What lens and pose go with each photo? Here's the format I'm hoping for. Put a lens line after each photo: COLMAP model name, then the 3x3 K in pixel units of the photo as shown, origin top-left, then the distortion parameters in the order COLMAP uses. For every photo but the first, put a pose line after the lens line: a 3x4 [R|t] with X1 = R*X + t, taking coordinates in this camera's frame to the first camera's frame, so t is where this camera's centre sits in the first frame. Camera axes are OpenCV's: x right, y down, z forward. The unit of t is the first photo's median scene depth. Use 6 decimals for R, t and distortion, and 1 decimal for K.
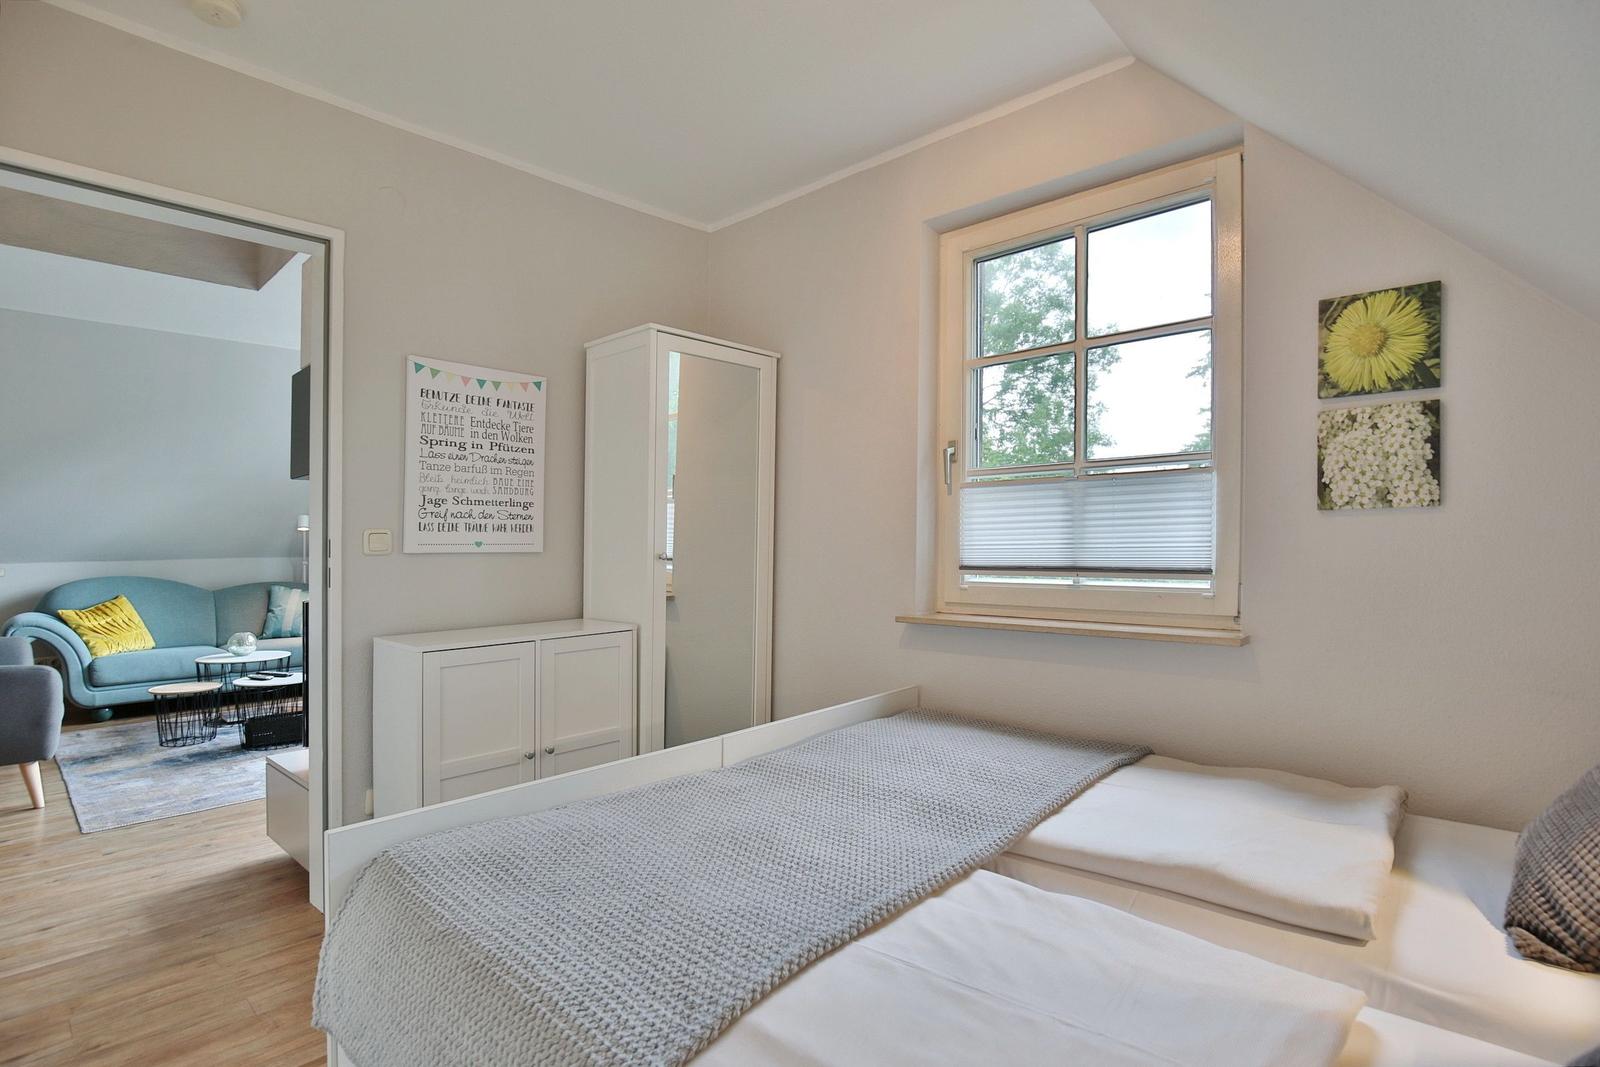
lens RADIAL K [[807.2, 0, 805.1], [0, 807.2, 559.0], [0, 0, 1]] dist [-0.024363, 0.000481]
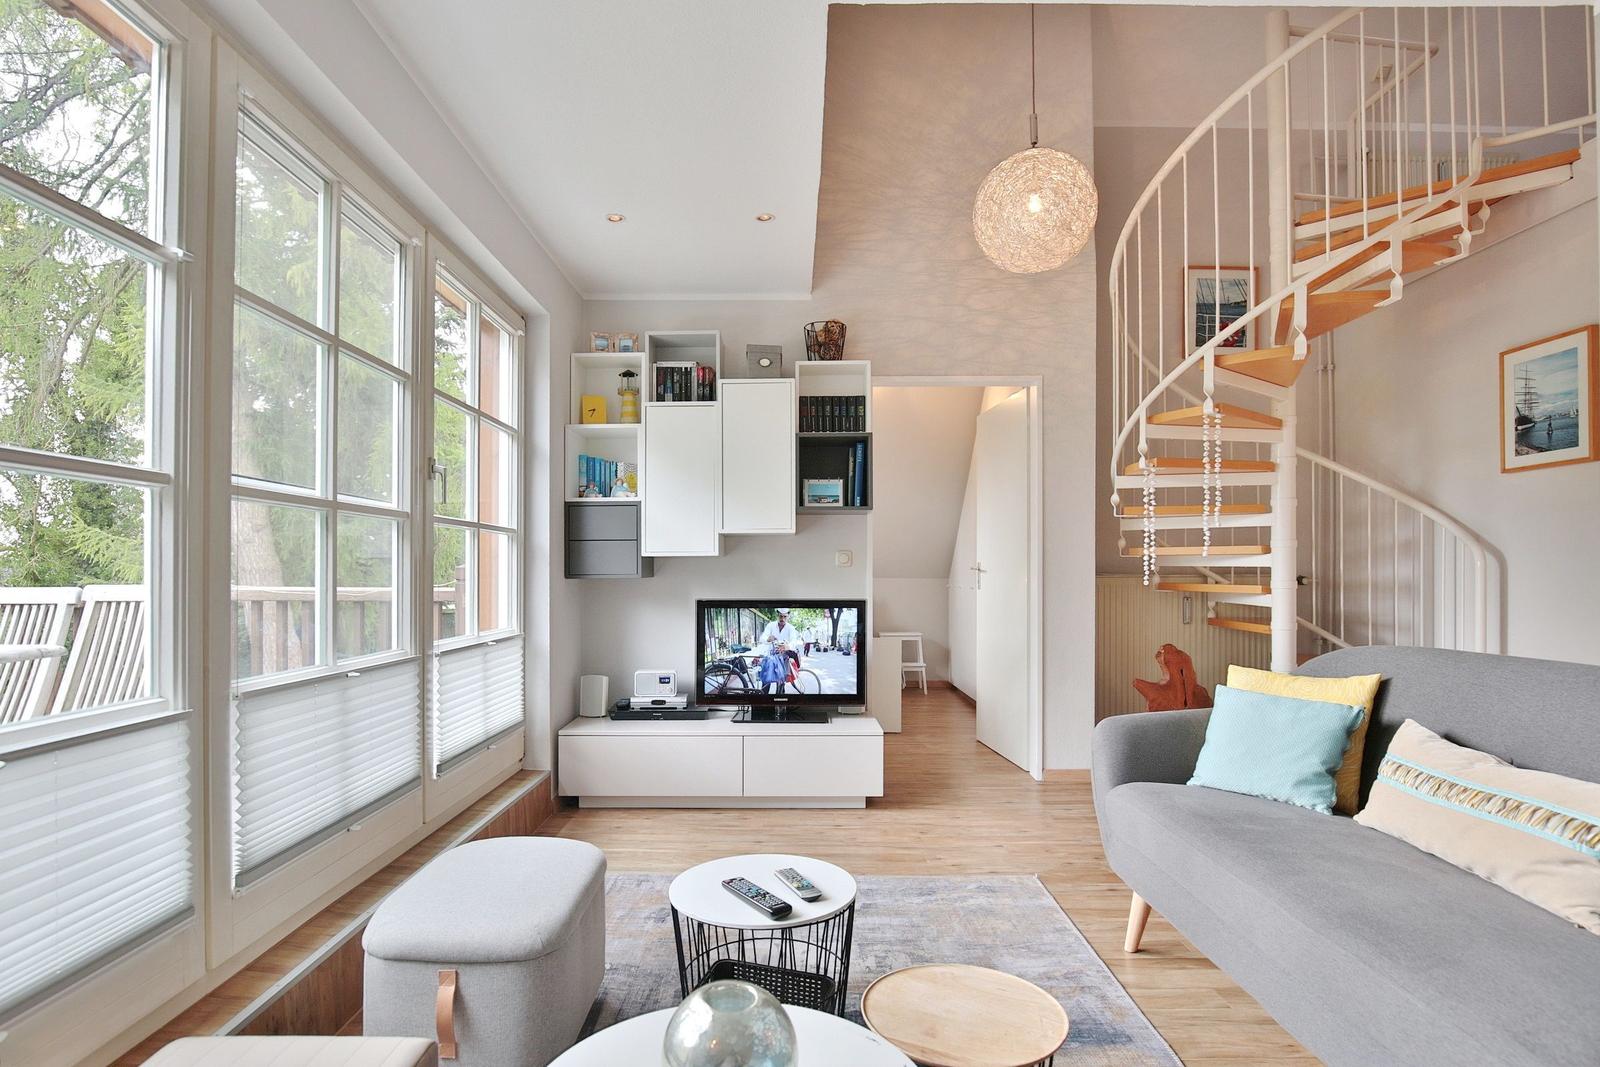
lens RADIAL K [[807.2, 0, 805.1], [0, 807.2, 559.0], [0, 0, 1]] dist [-0.024363, 0.000481]
pose [[-0.695130, 0.008513, 0.718834, -2.220811], [0.011797, 0.999930, -0.000434, -0.020828], [-0.718787, 0.008179, -0.695182, 2.901802]]
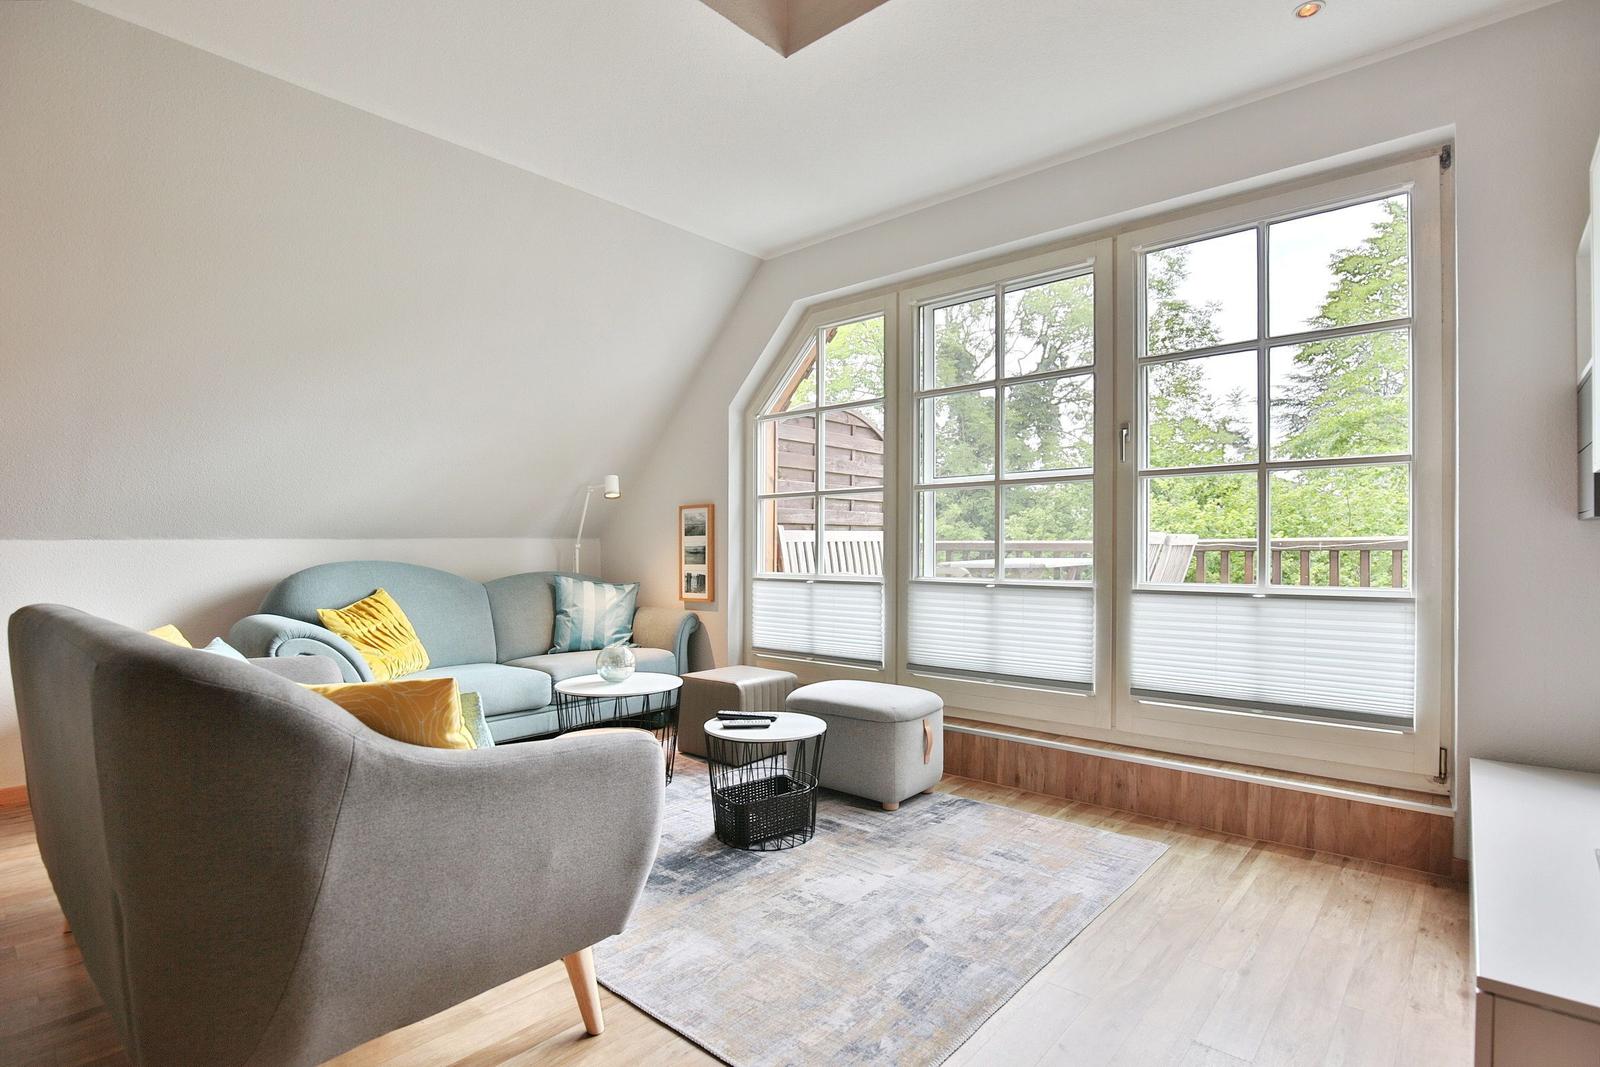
lens RADIAL K [[787.8, 0, 796.7], [0, 787.8, 553.0], [0, 0, 1]] dist [-0.023045, 0.000211]
pose [[0.999738, 0.001124, 0.022871, -1.522267], [-0.000649, 0.999783, -0.020807, 0.084891], [-0.022890, 0.020786, 0.999522, 0.953347]]
